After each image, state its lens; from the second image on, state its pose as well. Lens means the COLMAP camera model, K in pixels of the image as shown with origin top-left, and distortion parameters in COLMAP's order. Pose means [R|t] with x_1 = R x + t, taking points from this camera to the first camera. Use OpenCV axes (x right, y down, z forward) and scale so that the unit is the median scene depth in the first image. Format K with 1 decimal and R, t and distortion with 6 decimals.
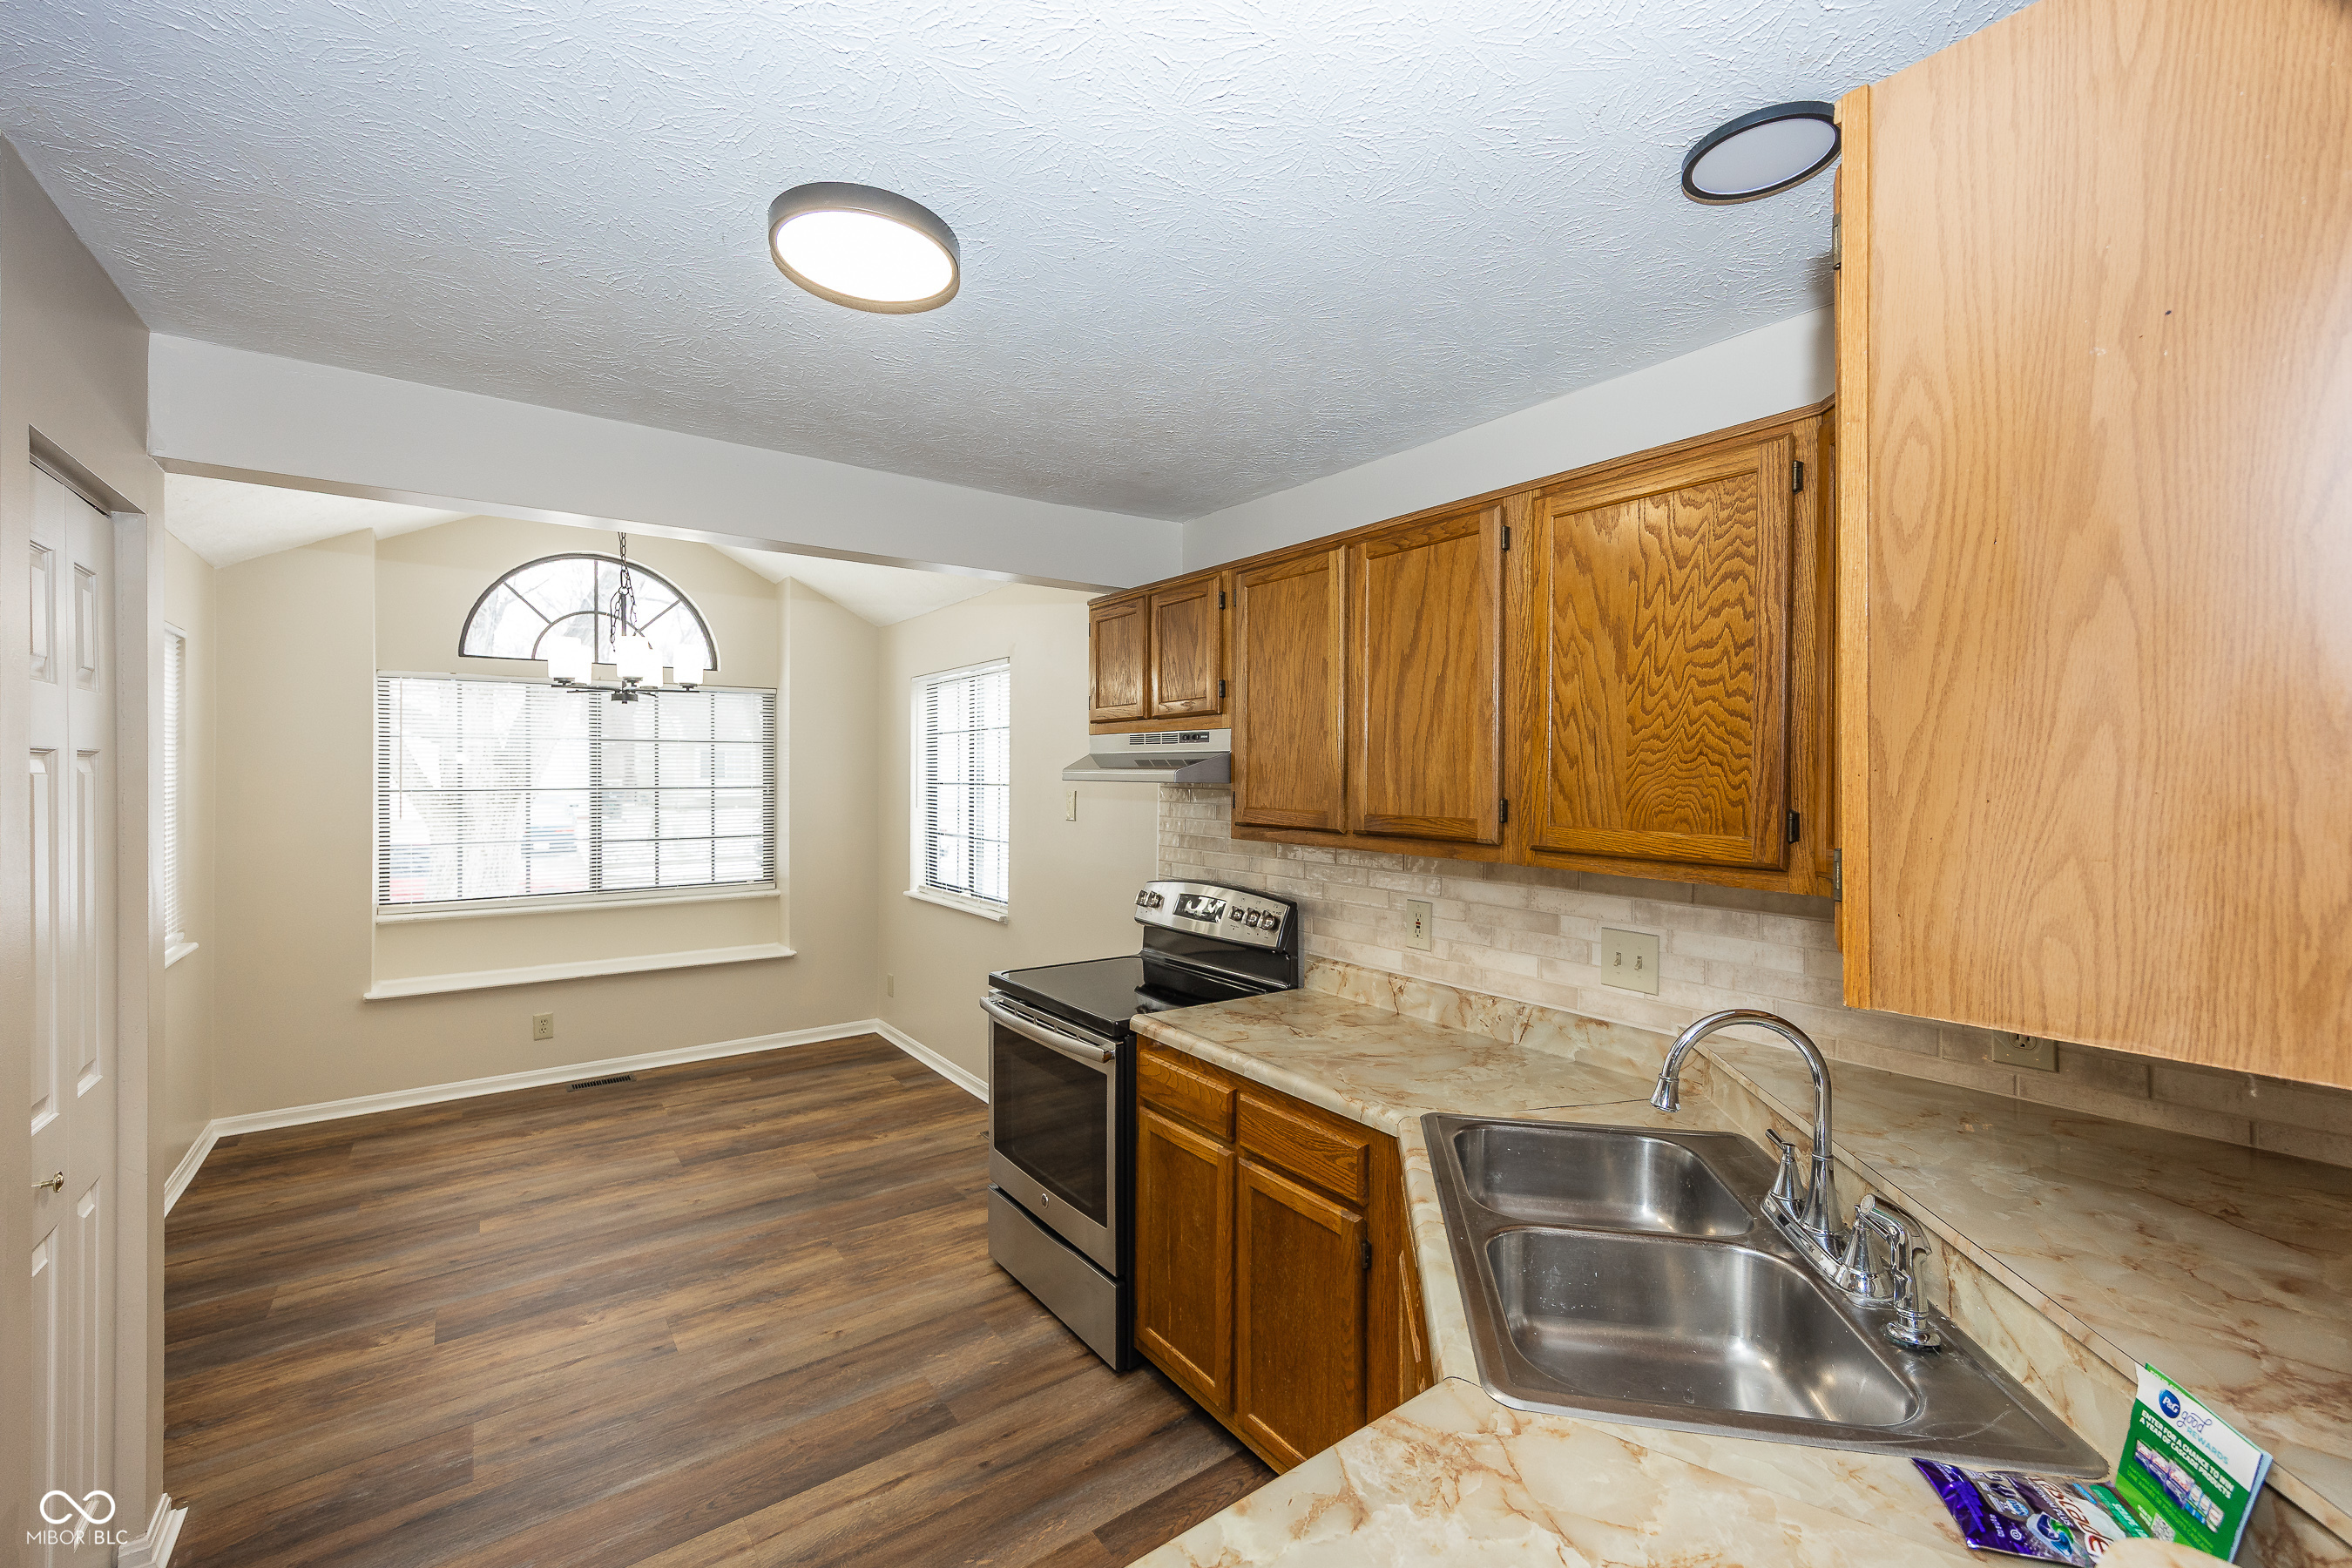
lens RADIAL K [[984.1, 0, 1194.6], [0, 984.1, 780.3], [0, 0, 1]] dist [0.002953, 0.000518]
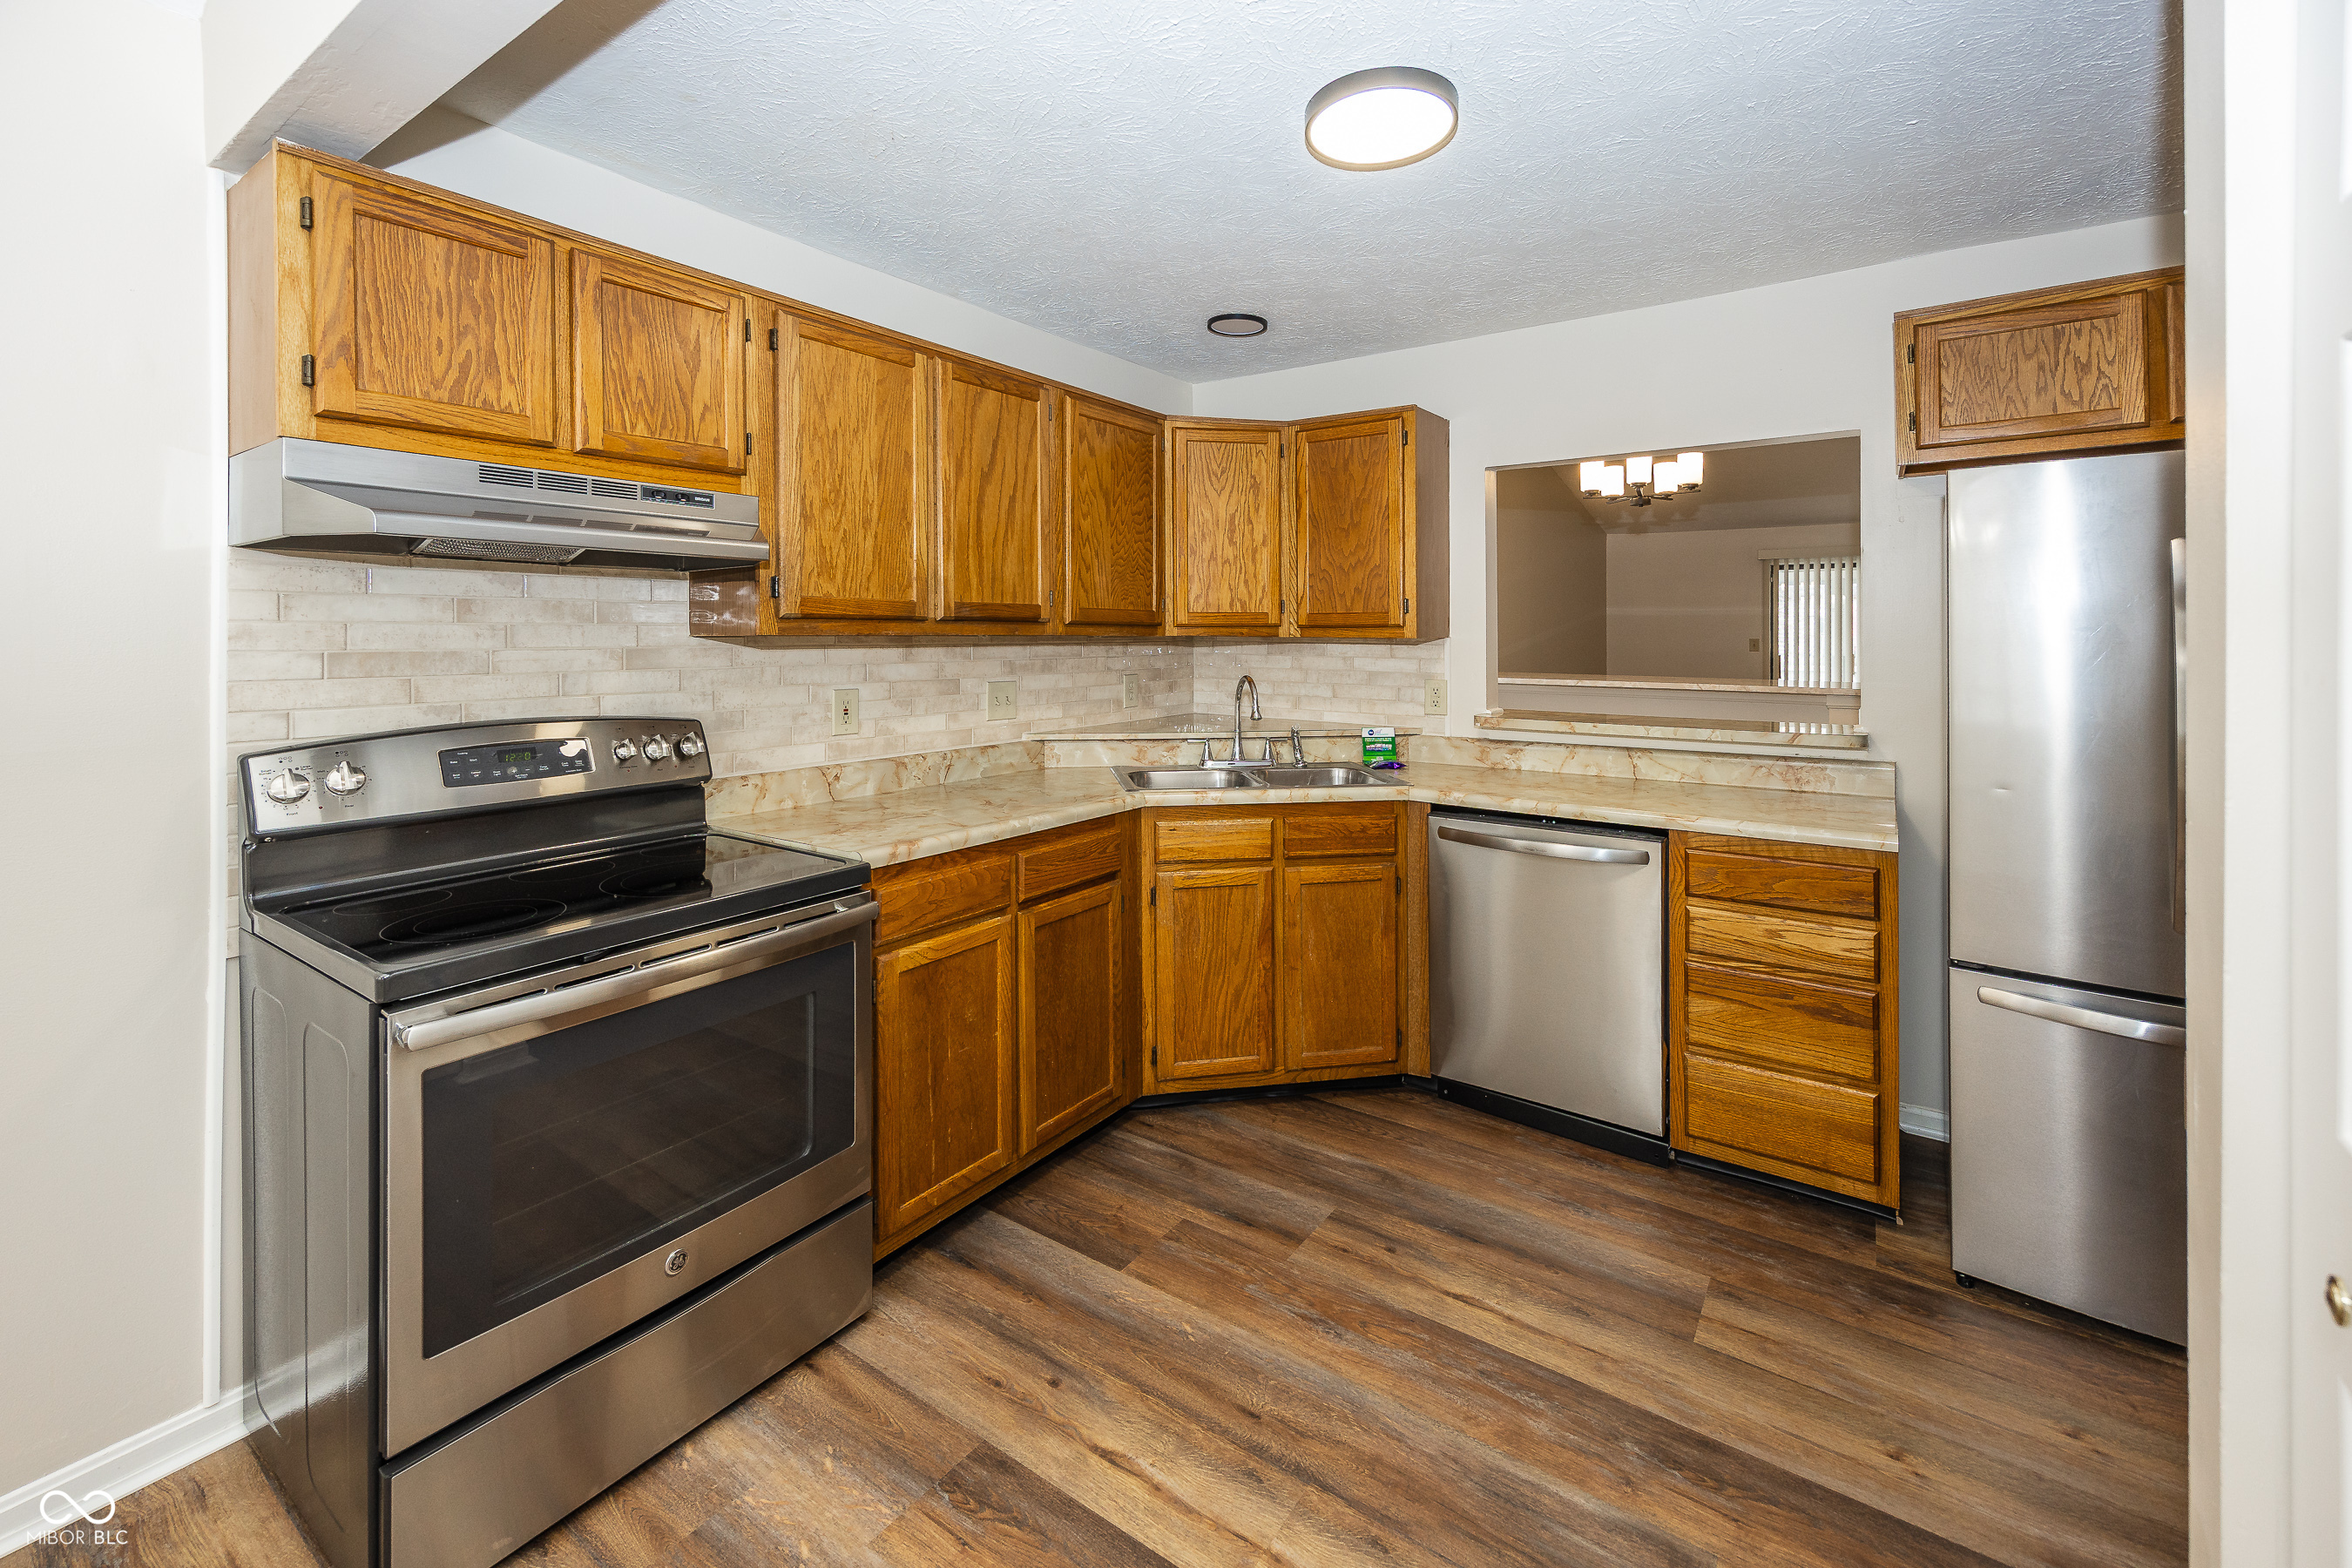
lens RADIAL K [[984.1, 0, 1135.2], [0, 984.1, 631.5], [0, 0, 1]] dist [0.002953, 0.000518]
pose [[-0.284269, -0.001579, 0.958743, -0.994456], [0.001626, 0.999996, 0.002129, 0.067713], [-0.958743, 0.002164, -0.284266, 1.142062]]
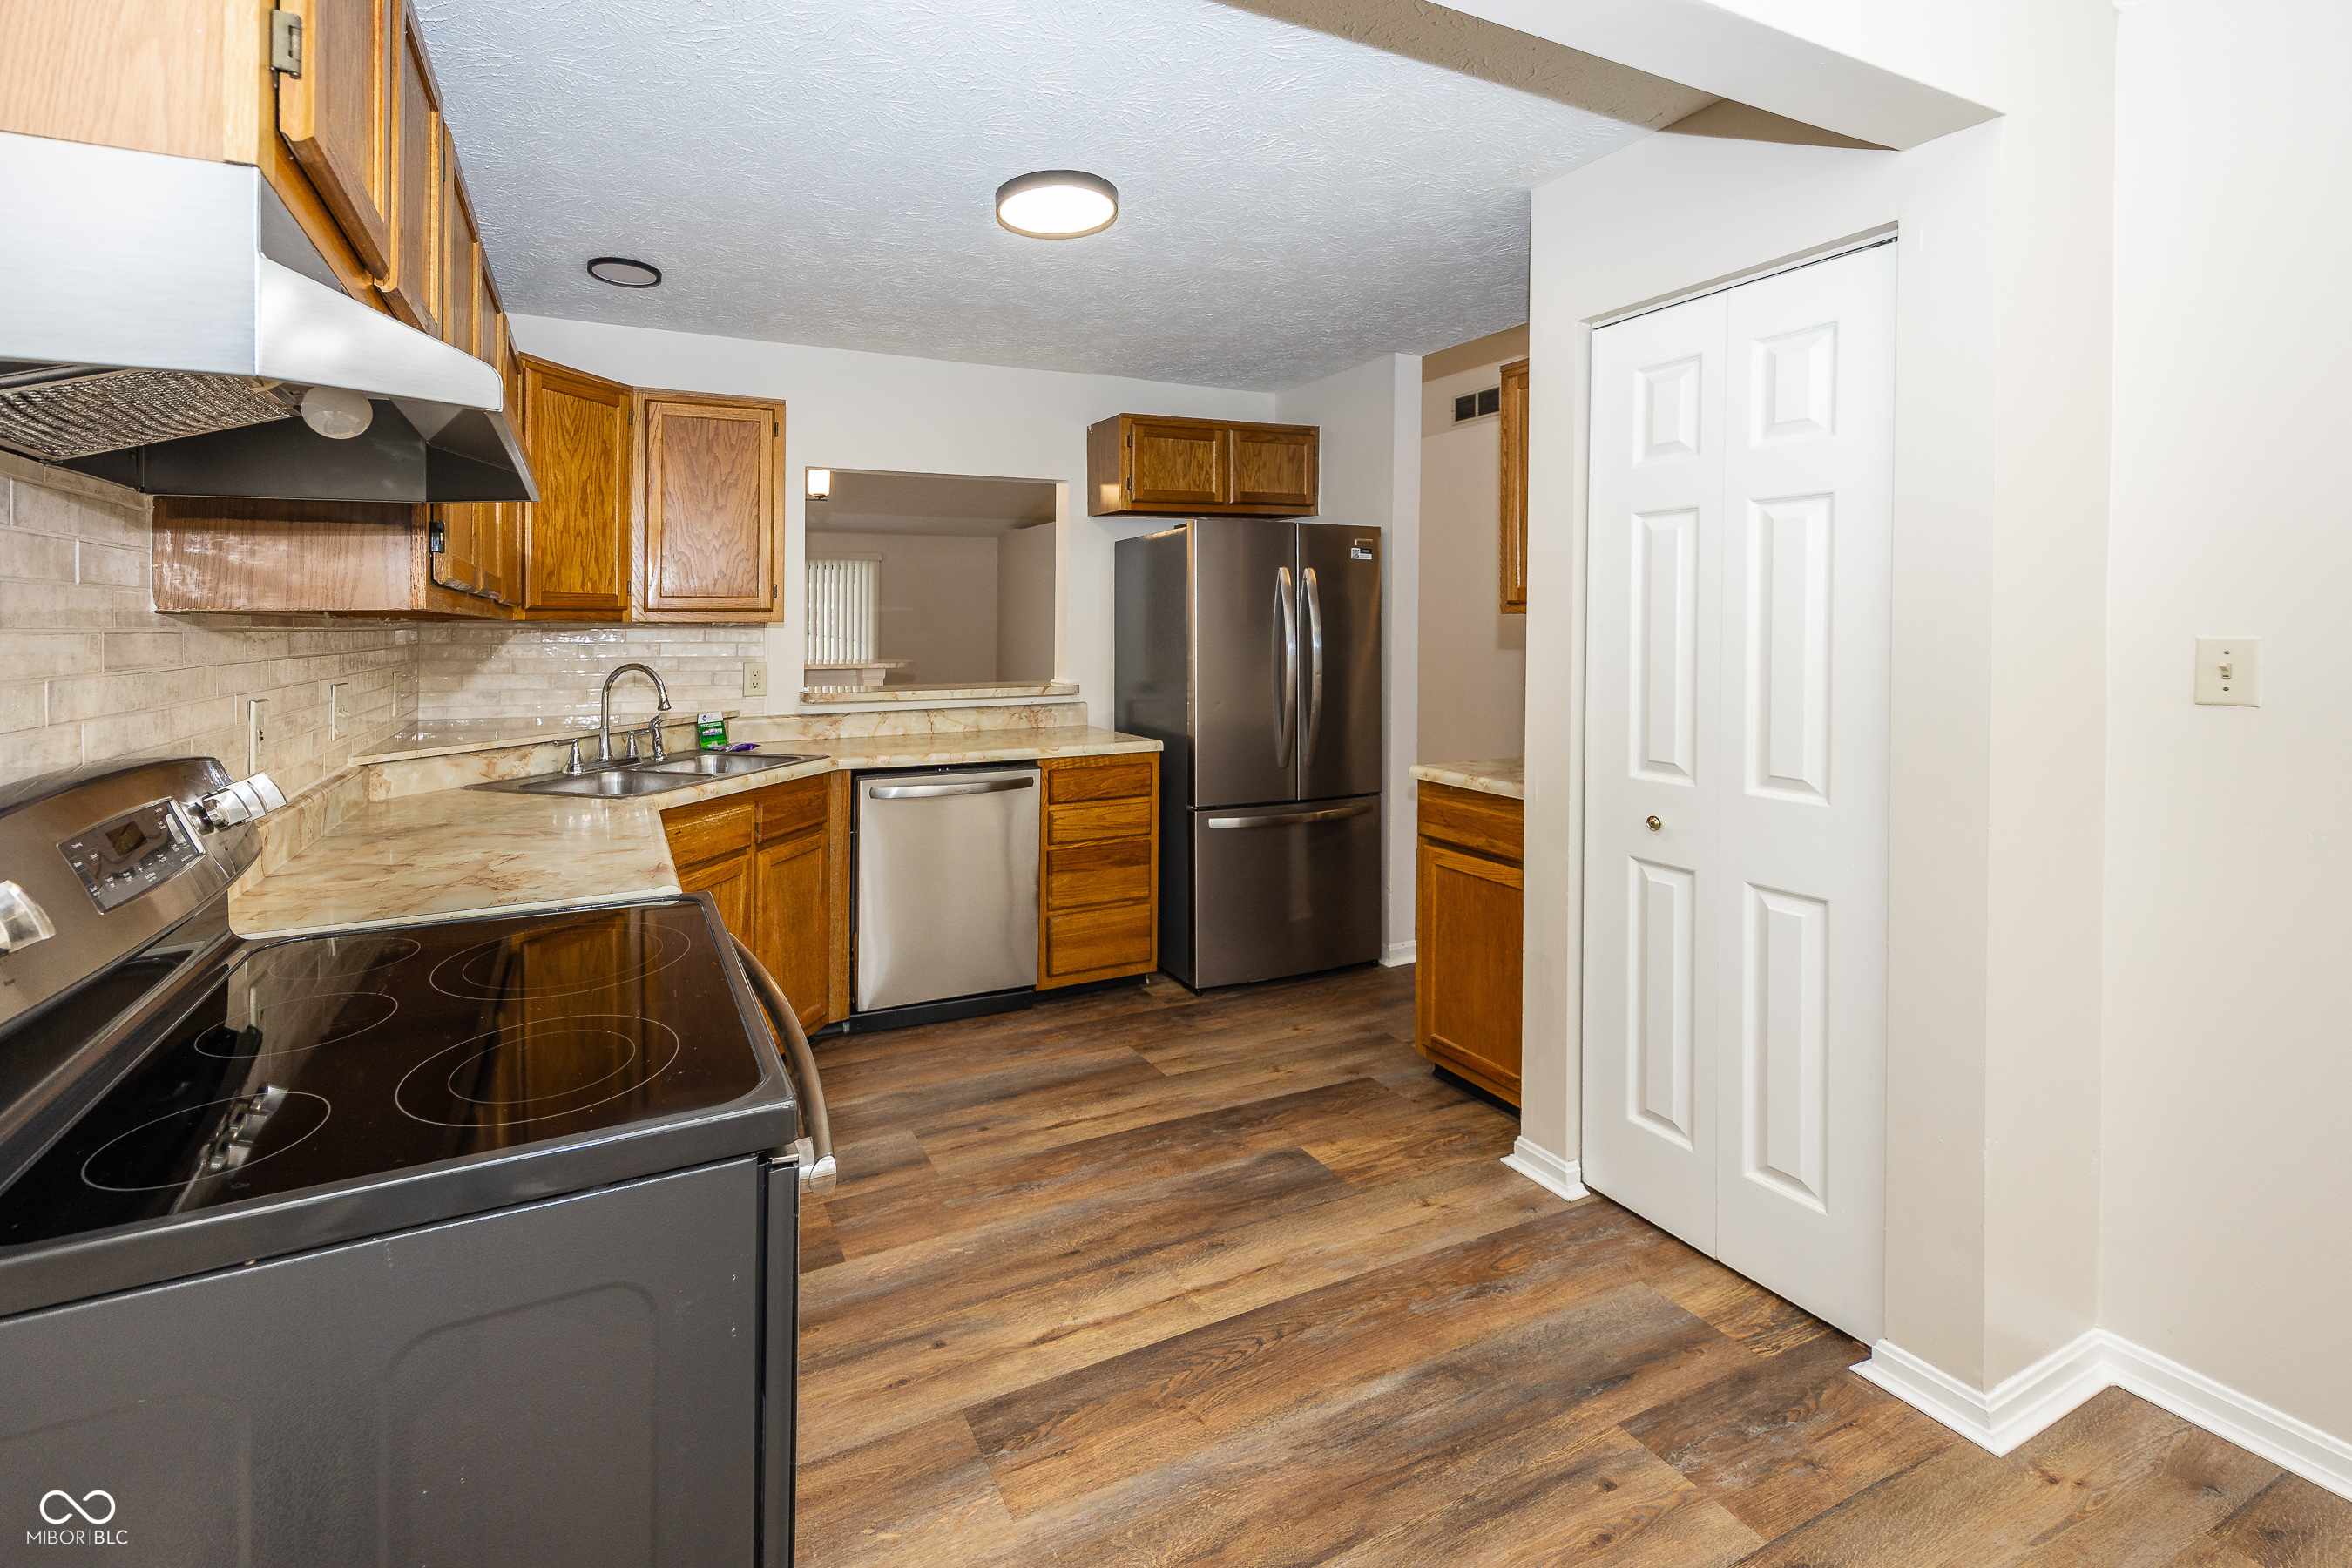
lens RADIAL K [[984.1, 0, 1093.4], [0, 984.1, 622.6], [0, 0, 1]] dist [0.002953, 0.000518]
pose [[-0.968320, 0.003212, 0.249693, -0.534017], [0.003854, 0.999990, 0.002083, 0.082264], [-0.249684, 0.002980, -0.968323, 1.737638]]
